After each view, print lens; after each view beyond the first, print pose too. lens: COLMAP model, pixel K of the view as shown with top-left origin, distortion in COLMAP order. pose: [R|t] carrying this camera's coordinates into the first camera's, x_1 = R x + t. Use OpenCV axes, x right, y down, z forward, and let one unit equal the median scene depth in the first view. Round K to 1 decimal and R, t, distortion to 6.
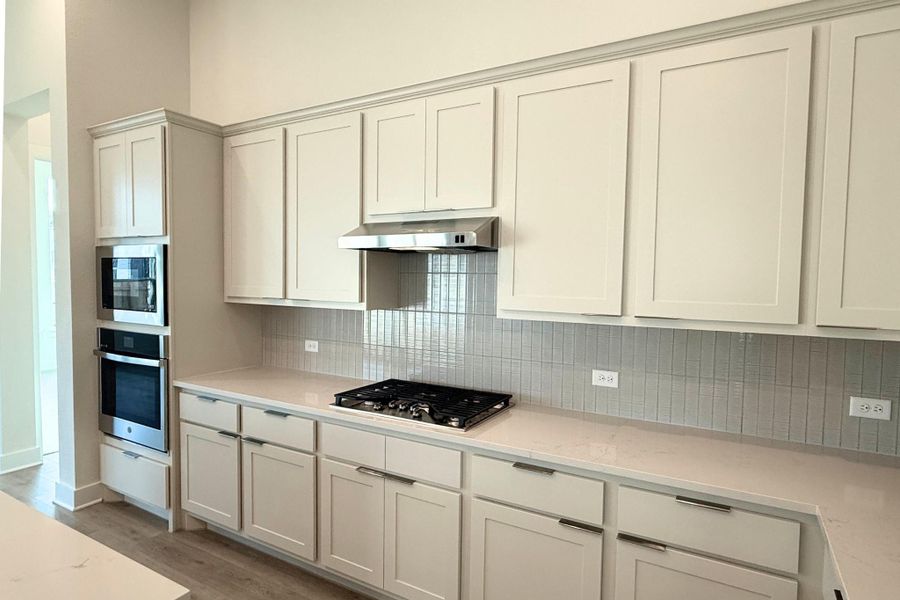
lens RADIAL K [[504.8, 0, 450.0], [0, 504.8, 300.0], [0, 0, 1]] dist [0.039142, 0.000038]
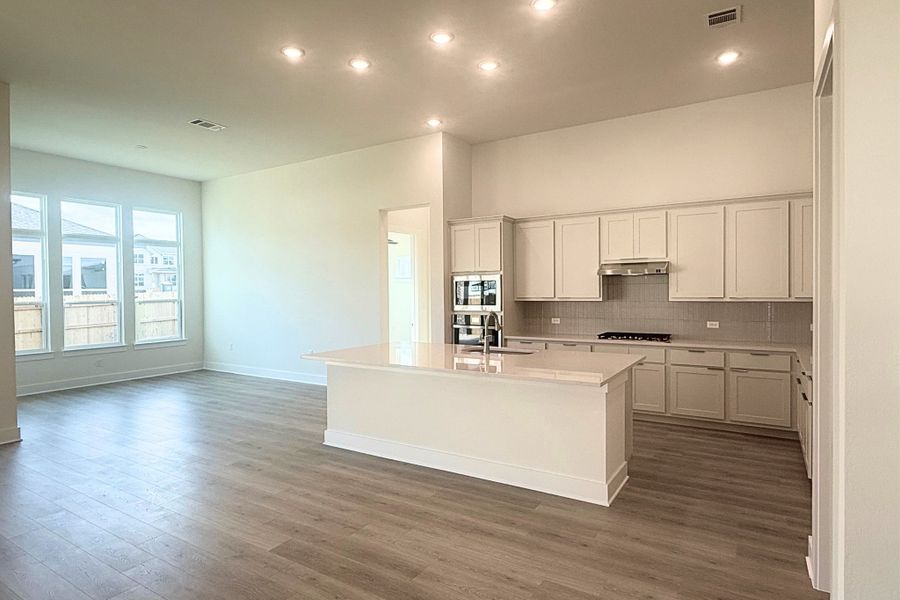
lens RADIAL K [[504.8, 0, 450.0], [0, 504.8, 300.0], [0, 0, 1]] dist [0.039142, 0.000038]
pose [[0.999522, -0.023490, -0.020095, -0.880265], [0.022954, 0.999385, -0.026503, 0.067434], [0.020705, 0.026029, 0.999447, -1.445259]]
